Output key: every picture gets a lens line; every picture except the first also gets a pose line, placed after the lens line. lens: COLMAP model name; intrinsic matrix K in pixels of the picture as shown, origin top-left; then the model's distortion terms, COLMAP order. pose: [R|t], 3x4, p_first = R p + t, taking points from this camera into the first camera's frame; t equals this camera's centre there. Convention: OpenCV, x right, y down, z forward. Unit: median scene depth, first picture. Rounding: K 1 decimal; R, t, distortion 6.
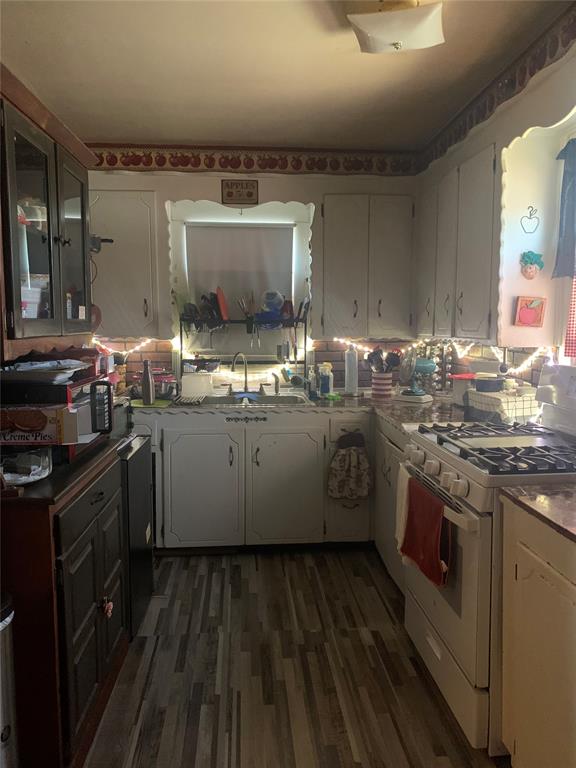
lens RADIAL K [[588.5, 0, 288.5], [0, 588.5, 384.6], [0, 0, 1]] dist [0.026535, -0.030088]
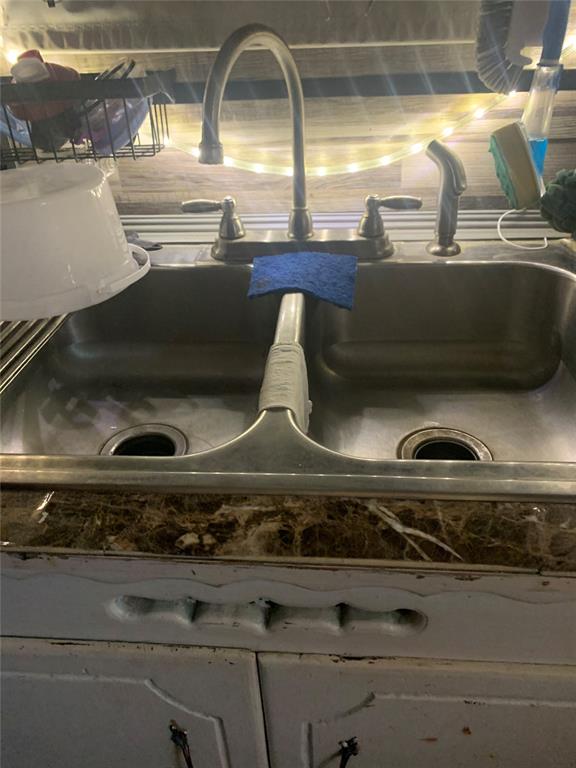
lens RADIAL K [[588.5, 0, 289.6], [0, 588.5, 387.5], [0, 0, 1]] dist [0.026535, -0.030088]
pose [[0.988616, 0.037255, -0.145778, -0.042952], [0.035885, 0.882525, 0.468895, -0.041332], [0.146121, -0.468788, 0.871141, 0.788289]]
